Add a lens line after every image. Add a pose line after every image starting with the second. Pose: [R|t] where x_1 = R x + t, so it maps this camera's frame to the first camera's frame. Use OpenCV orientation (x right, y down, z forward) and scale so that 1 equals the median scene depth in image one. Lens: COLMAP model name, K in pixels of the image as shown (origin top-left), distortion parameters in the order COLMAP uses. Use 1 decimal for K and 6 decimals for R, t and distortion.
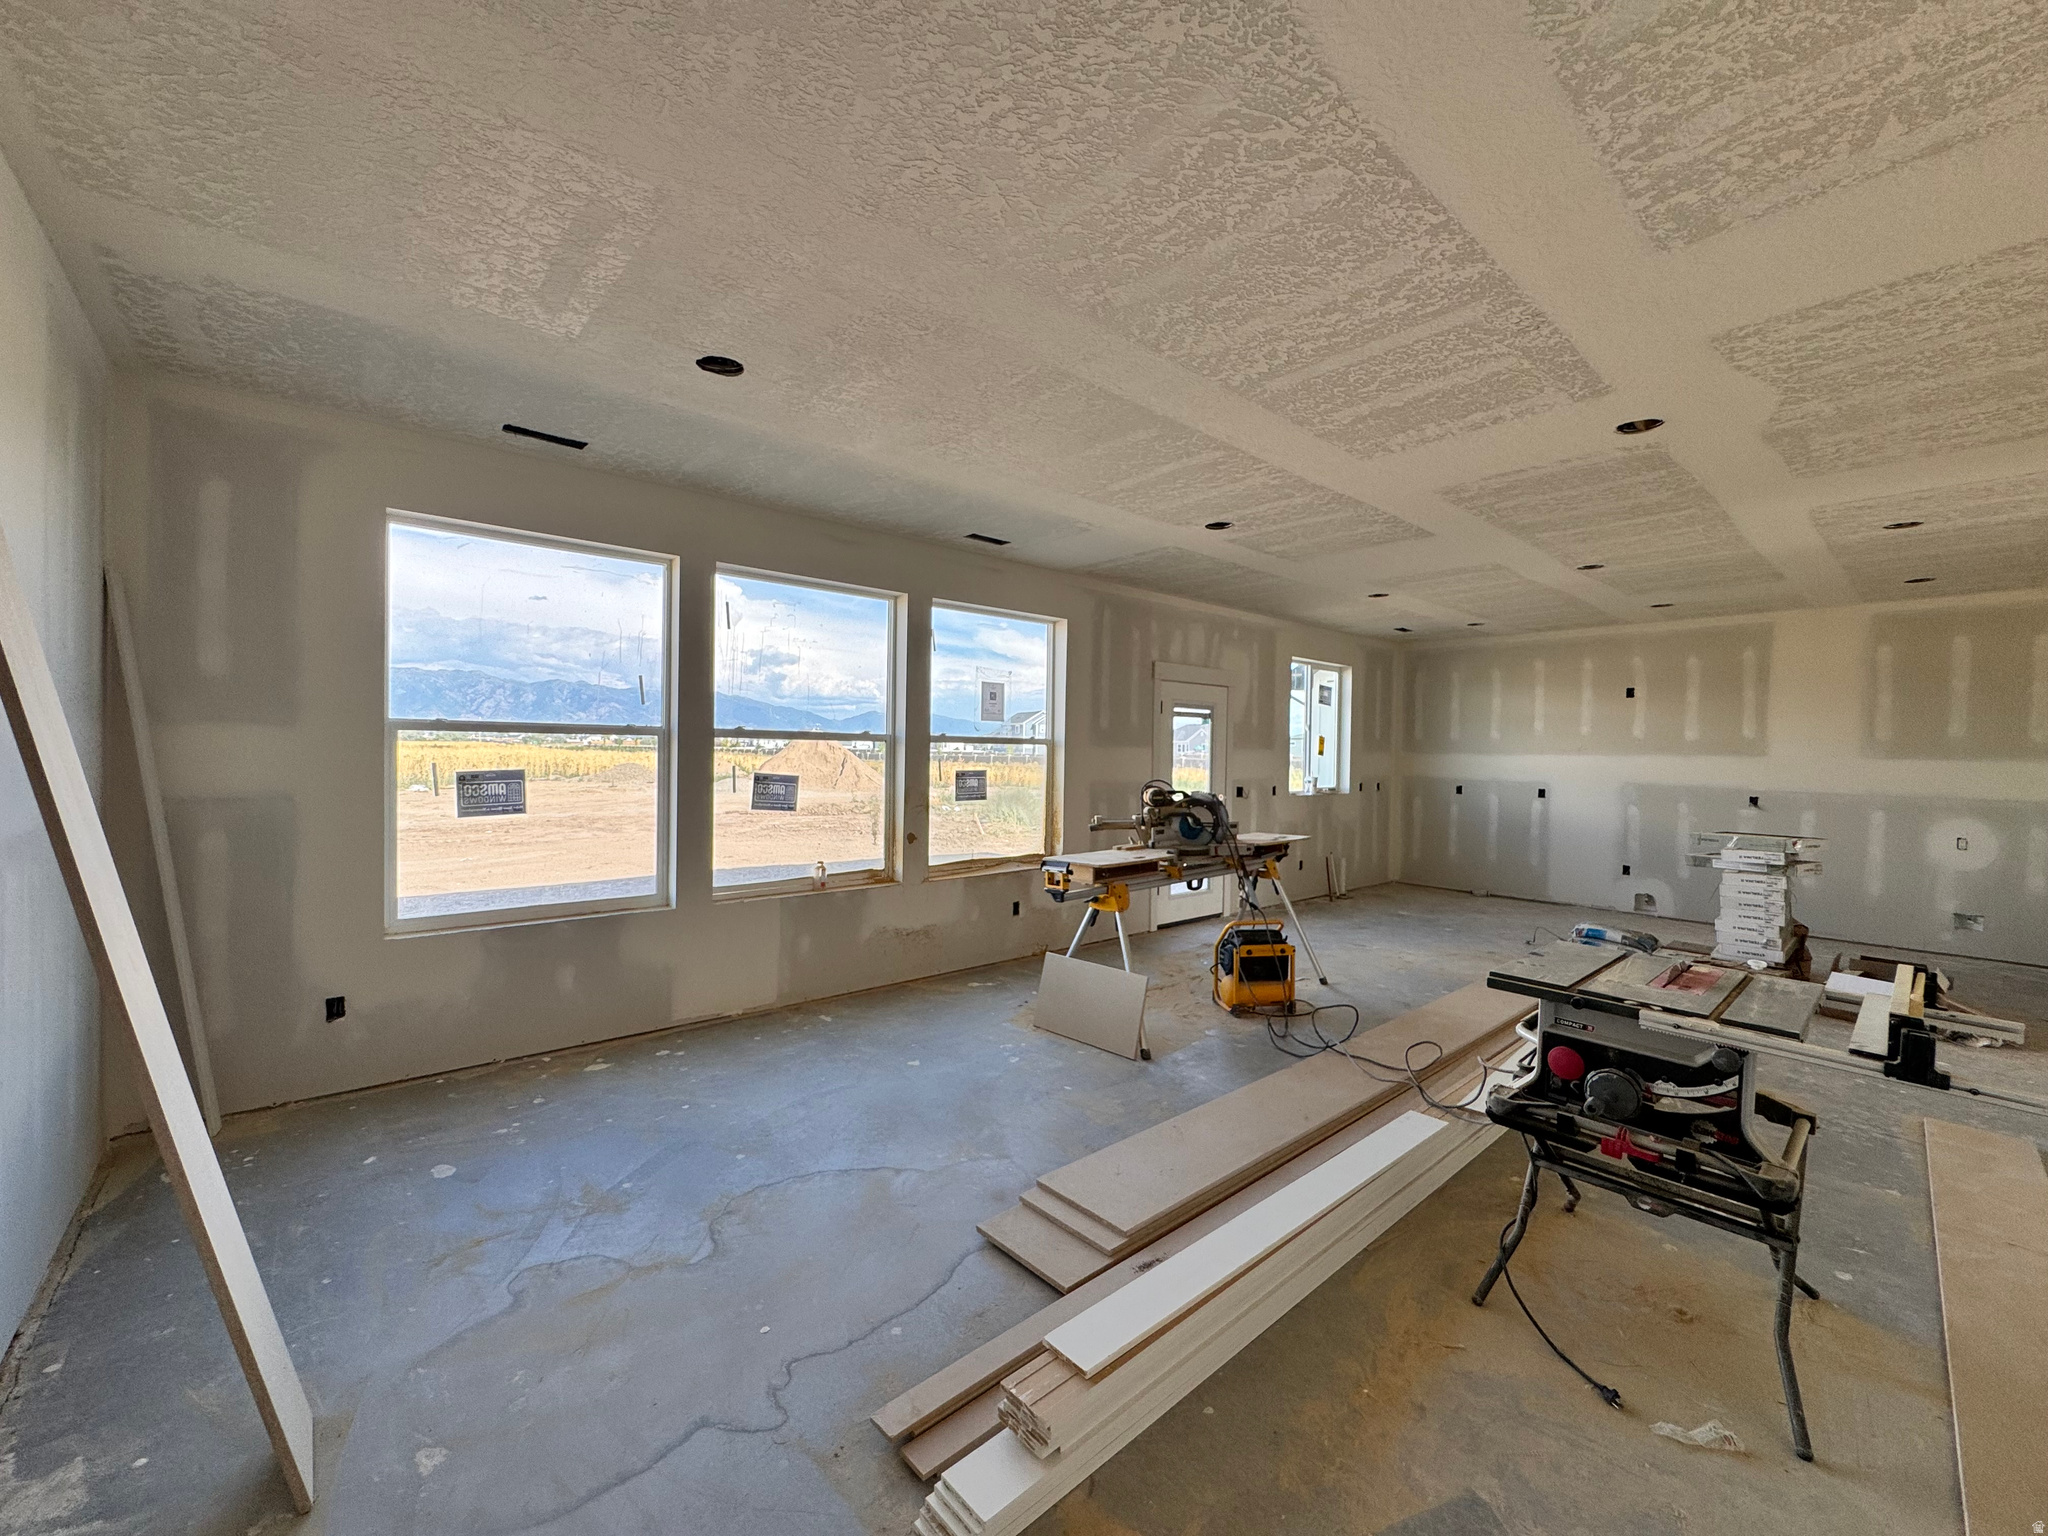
lens RADIAL K [[824.2, 0, 1025.5], [0, 824.2, 764.3], [0, 0, 1]] dist [-0.002376, 0.000104]
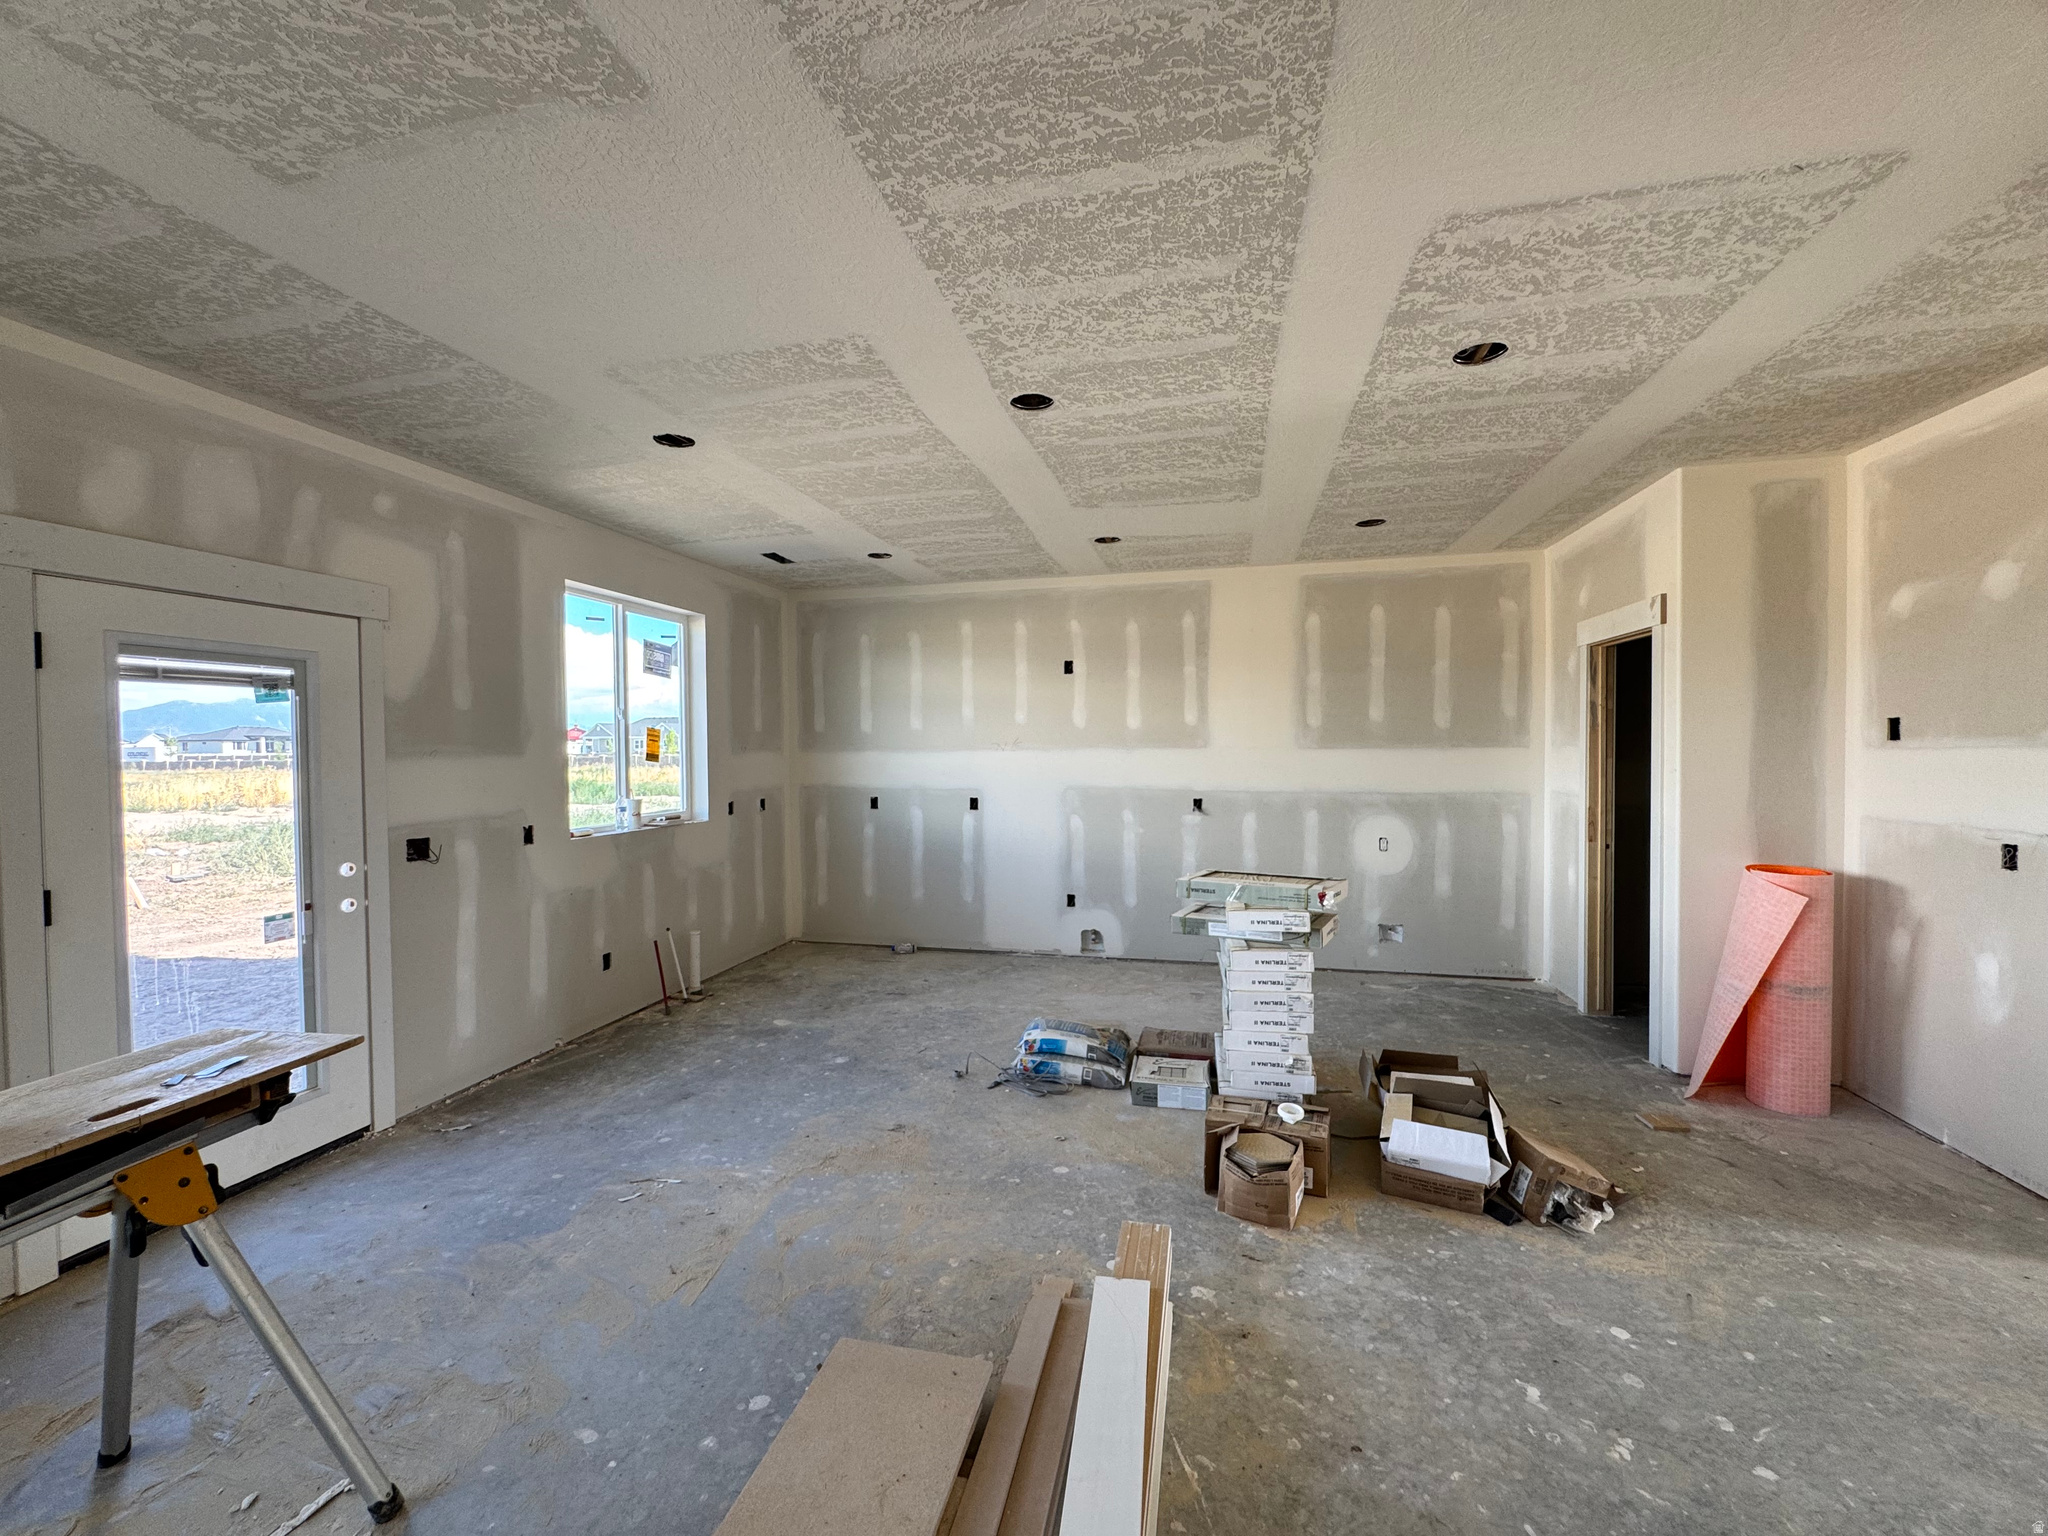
lens RADIAL K [[824.2, 0, 1024.5], [0, 824.2, 765.6], [0, 0, 1]] dist [-0.002376, 0.000104]
pose [[0.816415, -0.035504, 0.576373, 0.290539], [0.029841, 0.999368, 0.019290, -0.013440], [-0.576694, 0.001451, 0.816959, 0.449156]]
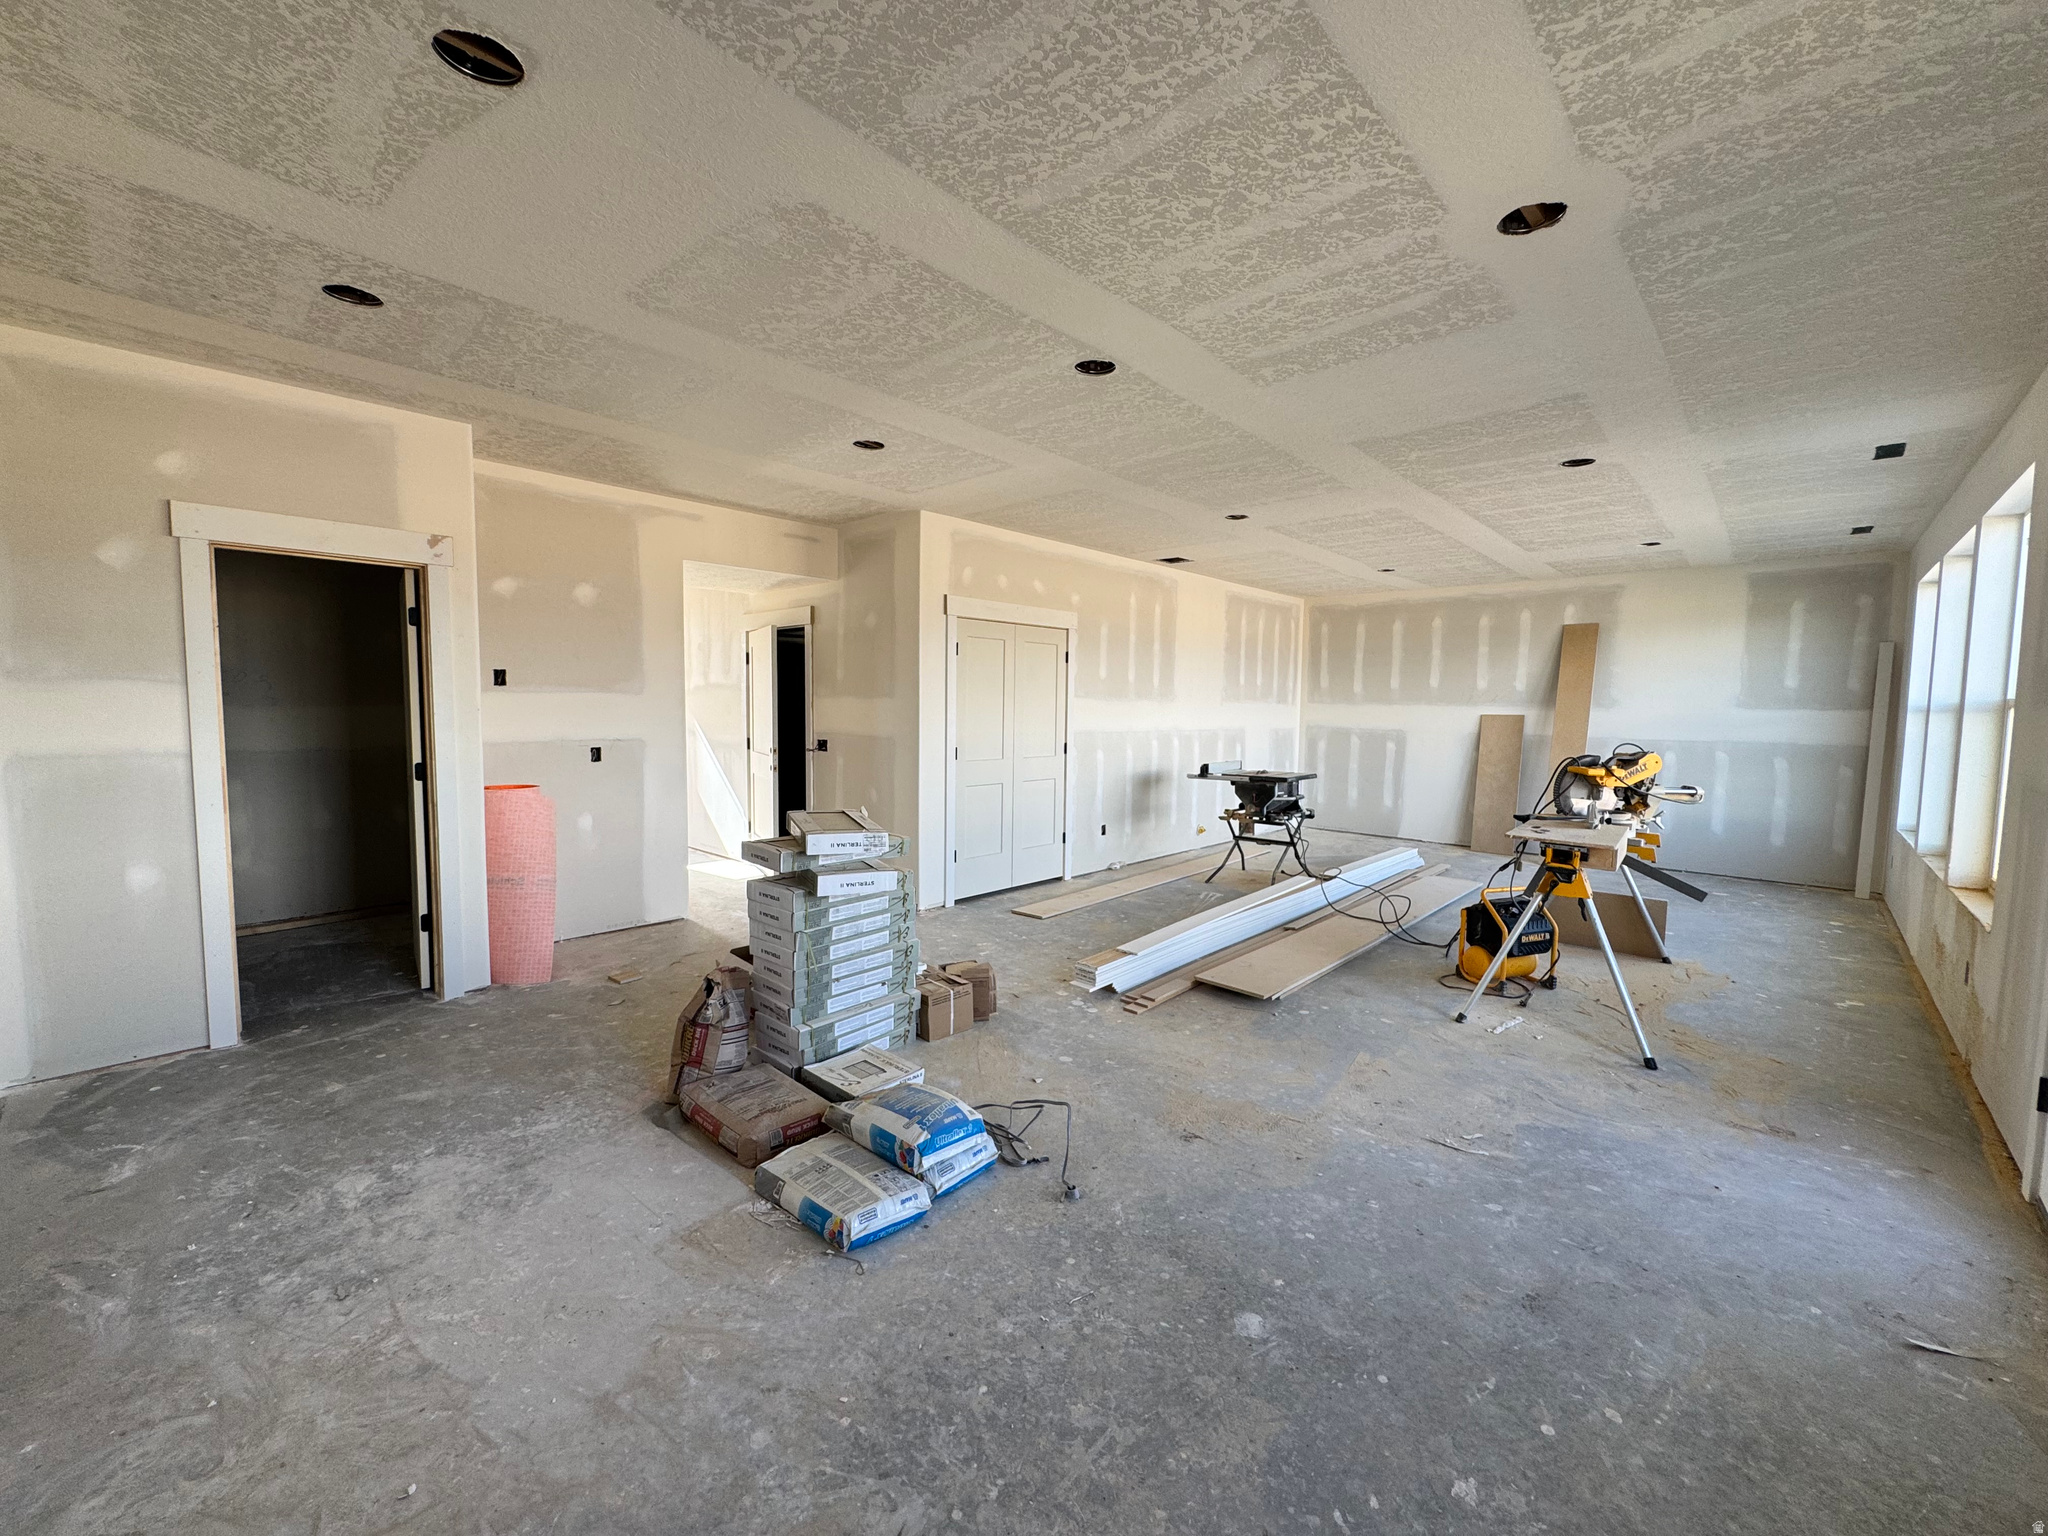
lens RADIAL K [[824.2, 0, 1023.4], [0, 824.2, 763.1], [0, 0, 1]] dist [-0.002376, 0.000104]
pose [[-0.994795, -0.021547, -0.099592, 0.618119], [-0.030144, 0.995870, 0.085638, -0.011134], [0.097335, 0.088194, -0.991336, 1.244916]]
